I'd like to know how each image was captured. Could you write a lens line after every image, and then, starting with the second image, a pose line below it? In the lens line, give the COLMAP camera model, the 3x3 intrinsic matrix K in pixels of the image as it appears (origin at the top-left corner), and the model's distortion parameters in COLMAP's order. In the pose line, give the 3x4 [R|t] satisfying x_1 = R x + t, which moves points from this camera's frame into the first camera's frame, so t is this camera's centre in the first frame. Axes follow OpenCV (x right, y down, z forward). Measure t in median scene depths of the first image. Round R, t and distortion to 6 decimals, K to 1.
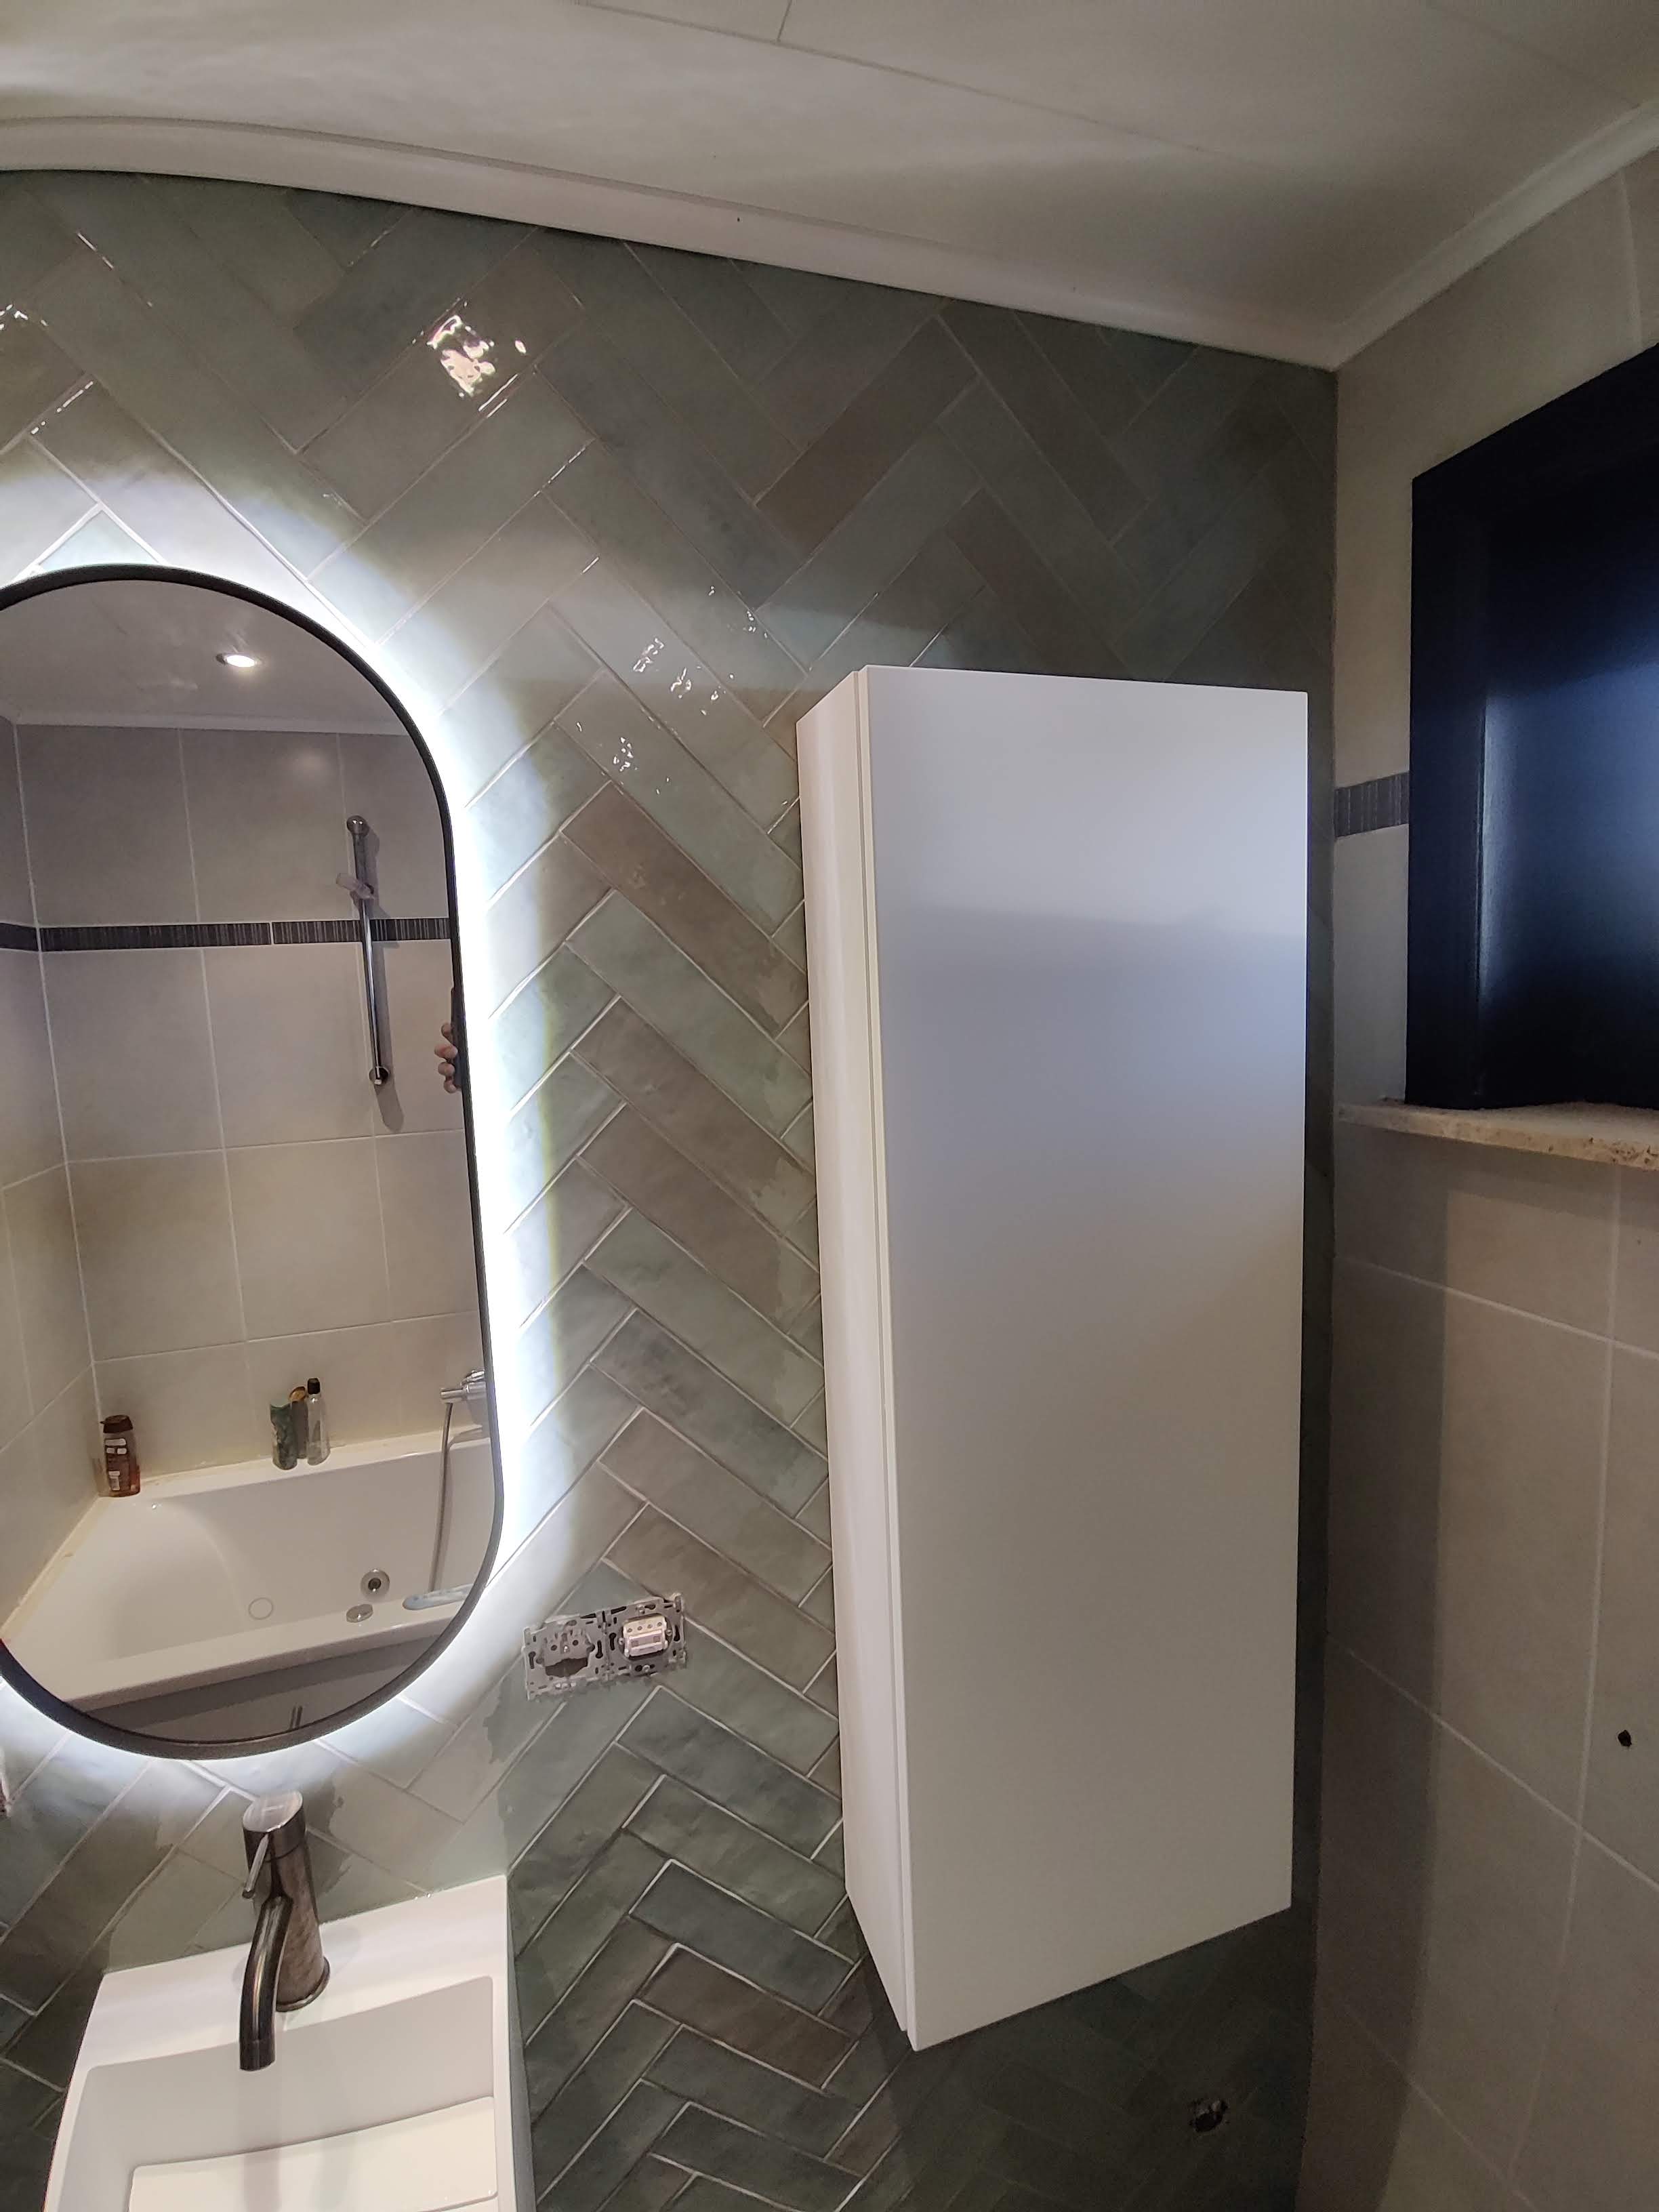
lens RADIAL K [[998.9, 0, 820.8], [0, 998.9, 1094.4], [0, 0, 1]] dist [-0.018328, -0.000924]
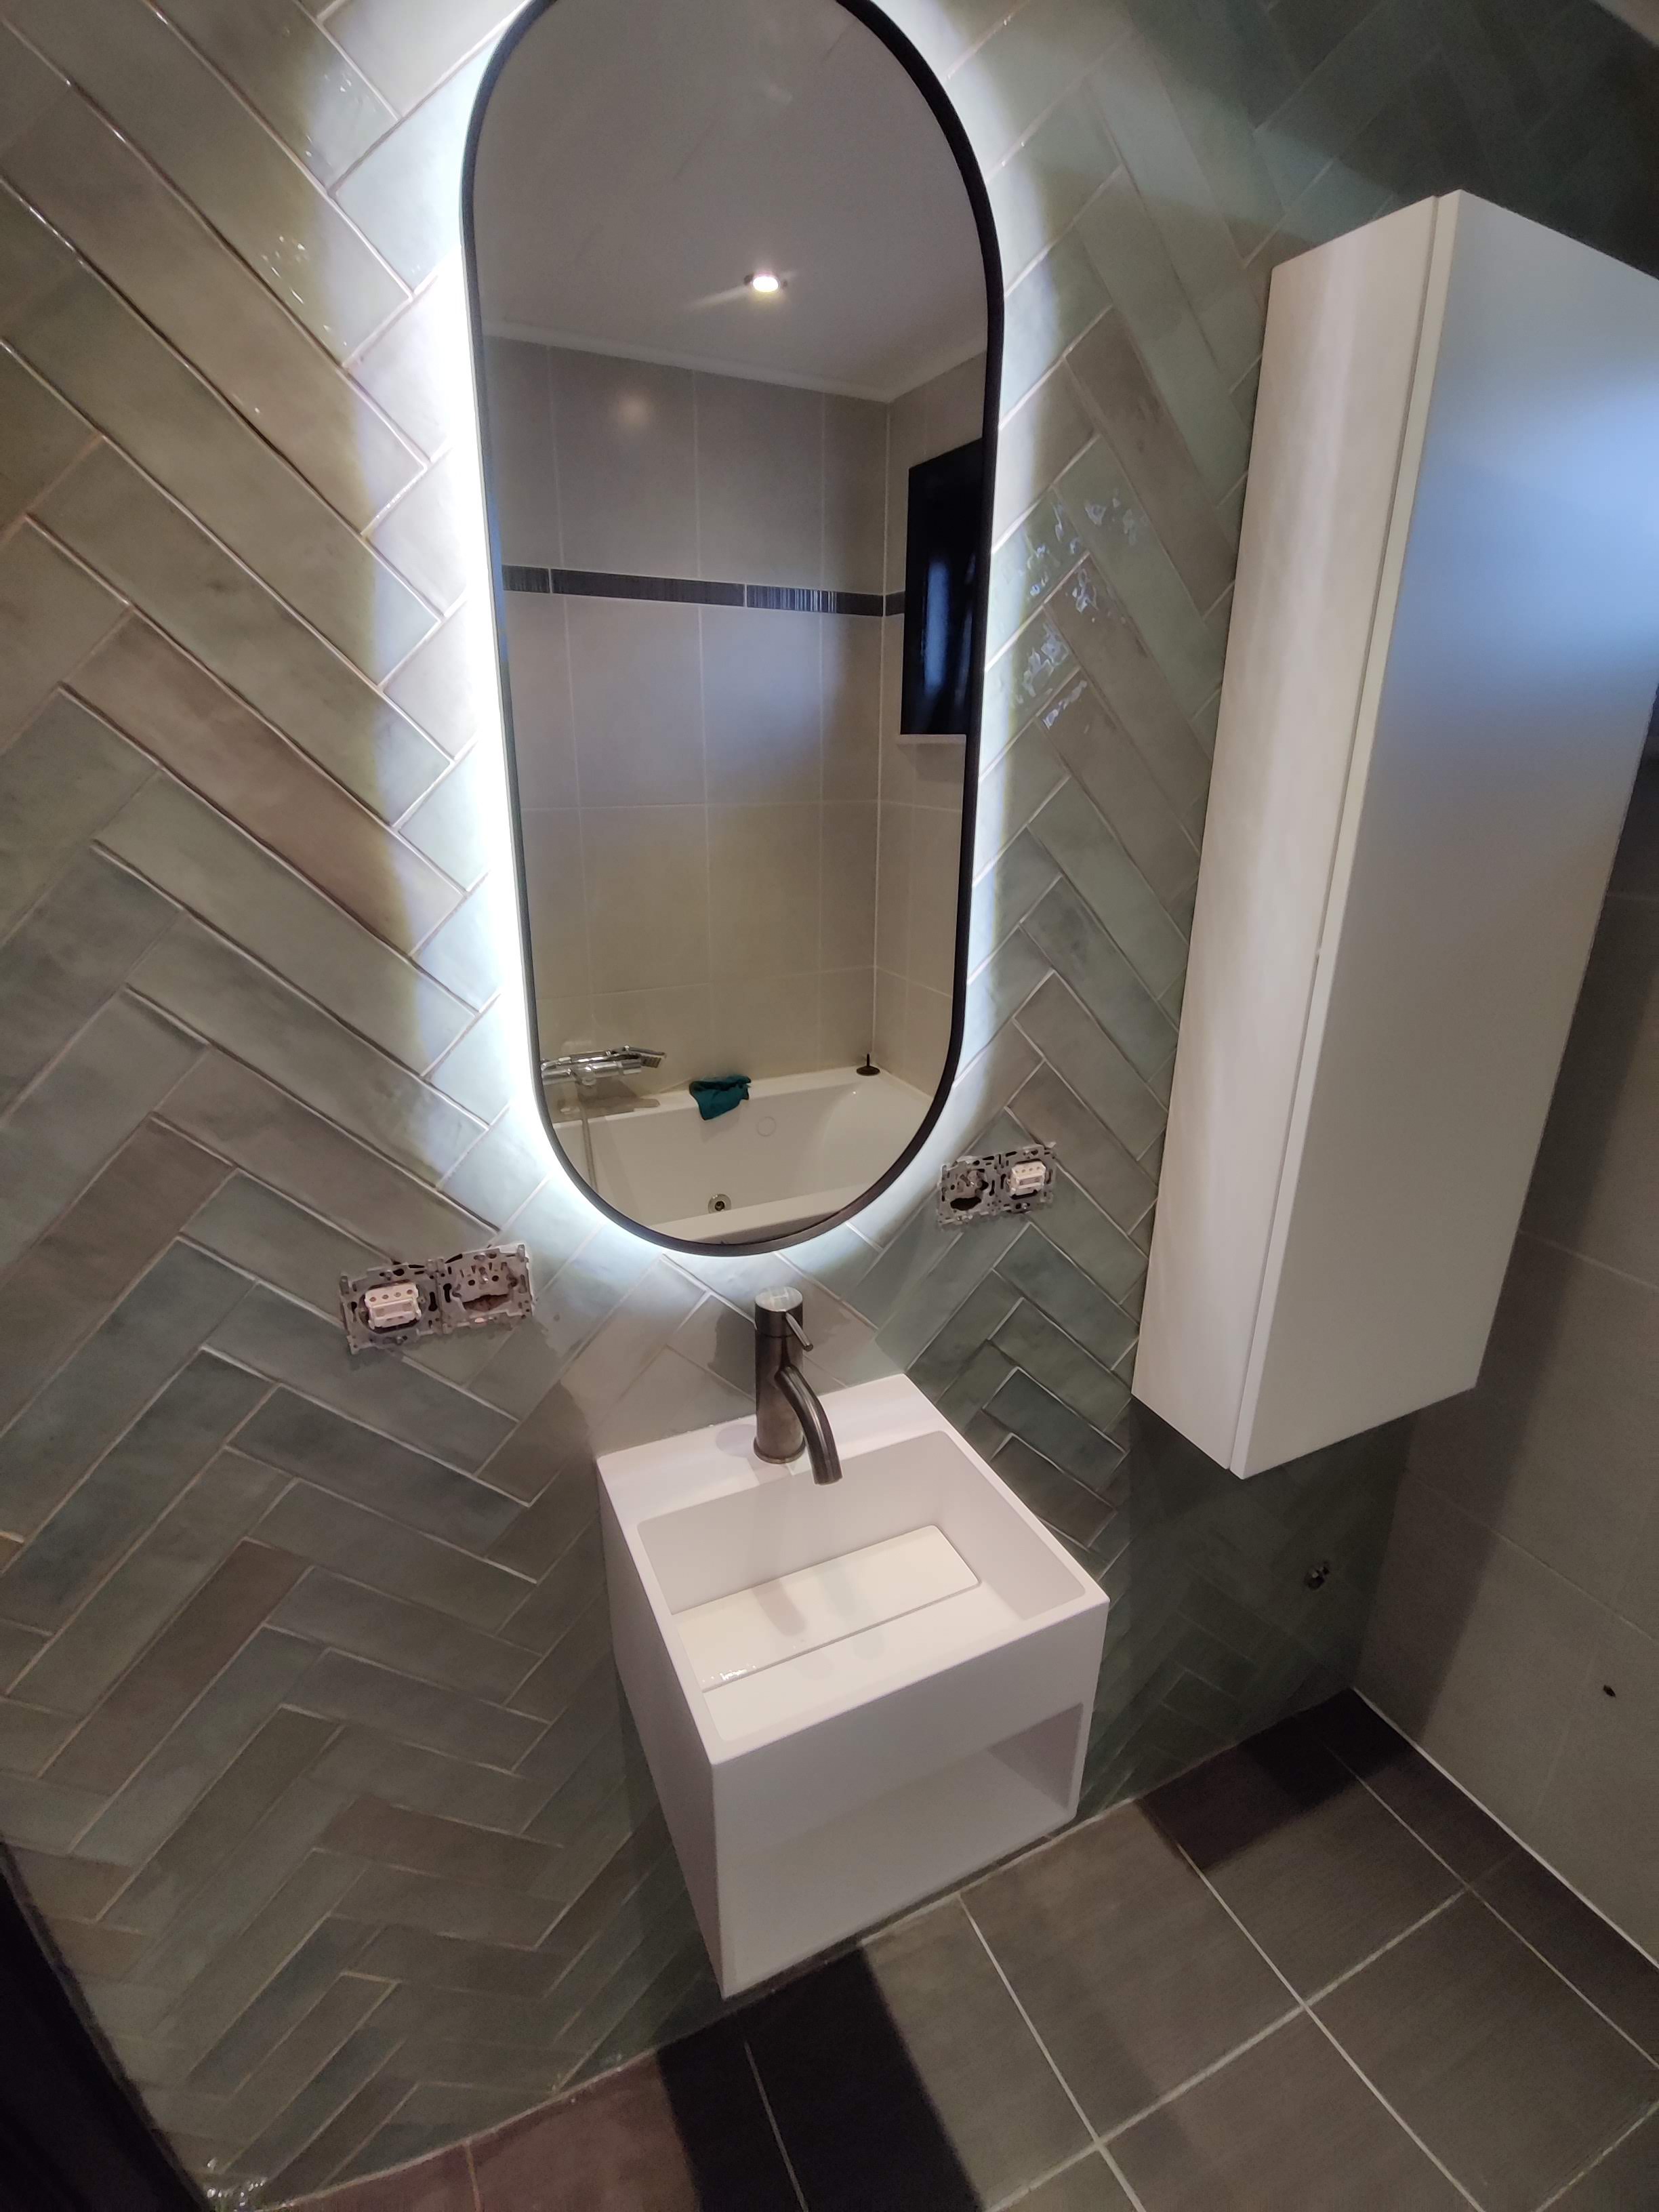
lens RADIAL K [[998.9, 0, 813.0], [0, 998.9, 1085.2], [0, 0, 1]] dist [-0.018328, -0.000924]
pose [[0.991197, 0.006498, 0.132237, -0.574034], [-0.035477, 0.975305, 0.217994, 0.206281], [-0.127555, -0.220767, 0.966950, -0.042649]]
